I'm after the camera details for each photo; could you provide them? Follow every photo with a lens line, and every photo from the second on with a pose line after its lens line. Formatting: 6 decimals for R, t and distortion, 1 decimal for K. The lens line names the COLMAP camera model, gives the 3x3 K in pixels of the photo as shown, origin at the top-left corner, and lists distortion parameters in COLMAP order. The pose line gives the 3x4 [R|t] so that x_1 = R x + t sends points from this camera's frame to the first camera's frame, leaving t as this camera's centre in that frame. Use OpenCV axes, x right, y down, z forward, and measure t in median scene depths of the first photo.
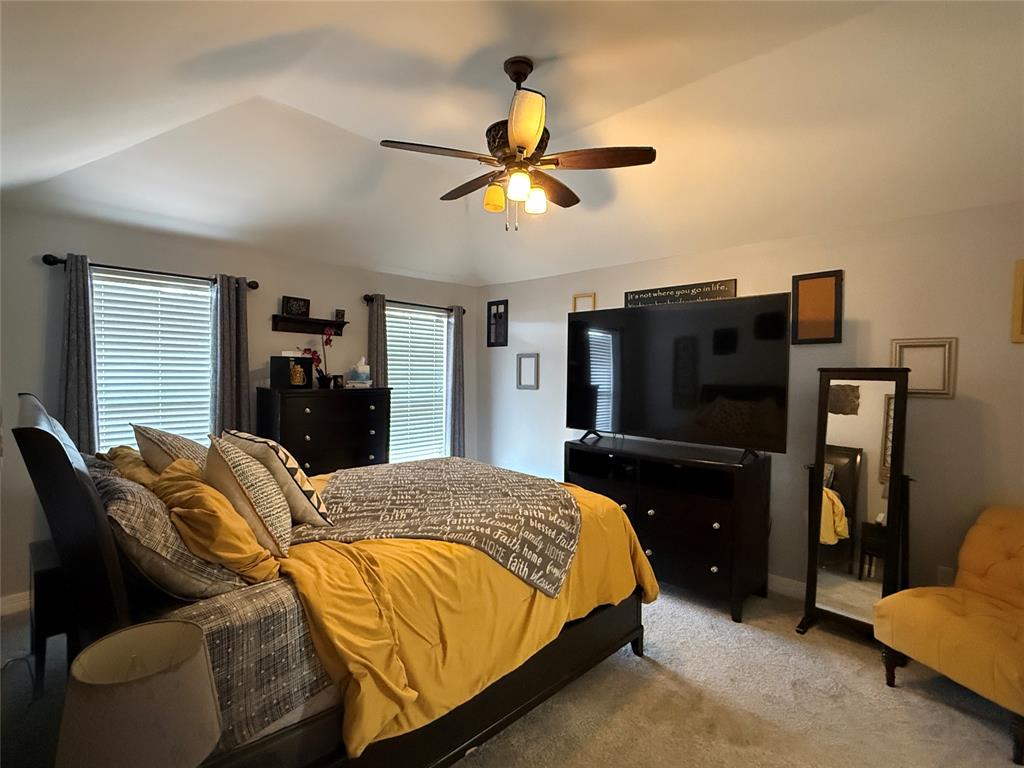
lens RADIAL K [[503.1, 0, 508.1], [0, 503.1, 385.2], [0, 0, 1]] dist [0.002234, -0.000347]
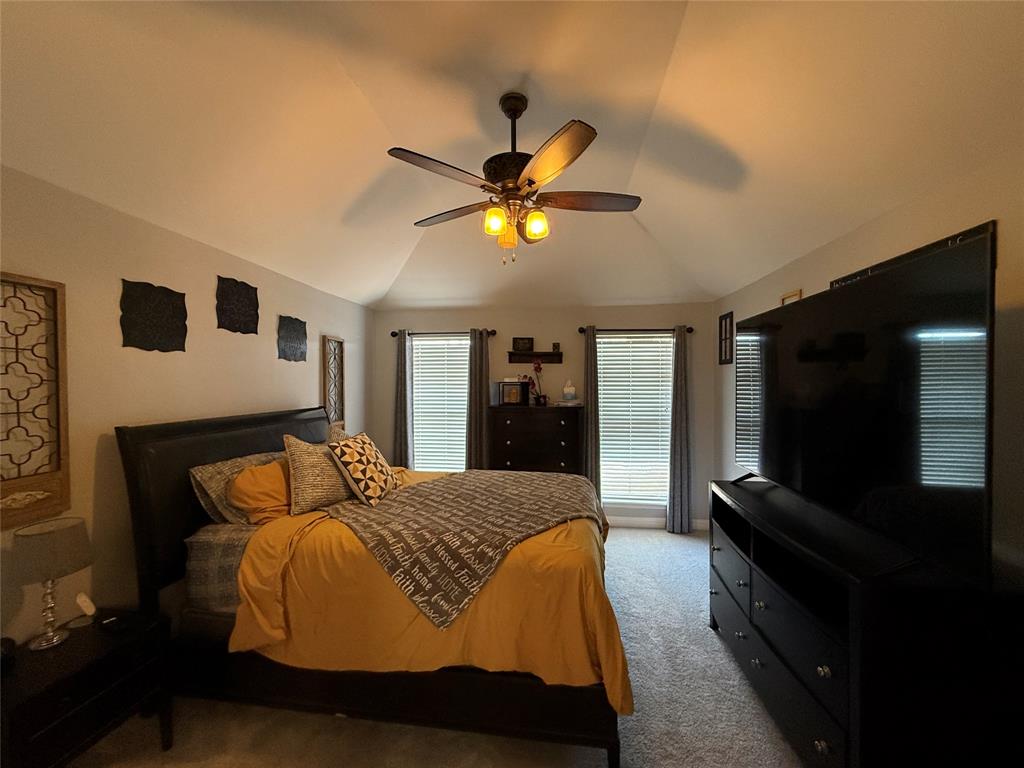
lens RADIAL K [[408.4, 0, 510.2], [0, 408.4, 385.3], [0, 0, 1]] dist [0.001090, 0.000388]
pose [[0.601433, -0.006394, -0.798898, 0.487042], [-0.013706, 0.999738, -0.018320, -0.029121], [0.798806, 0.021968, 0.601188, 0.361588]]
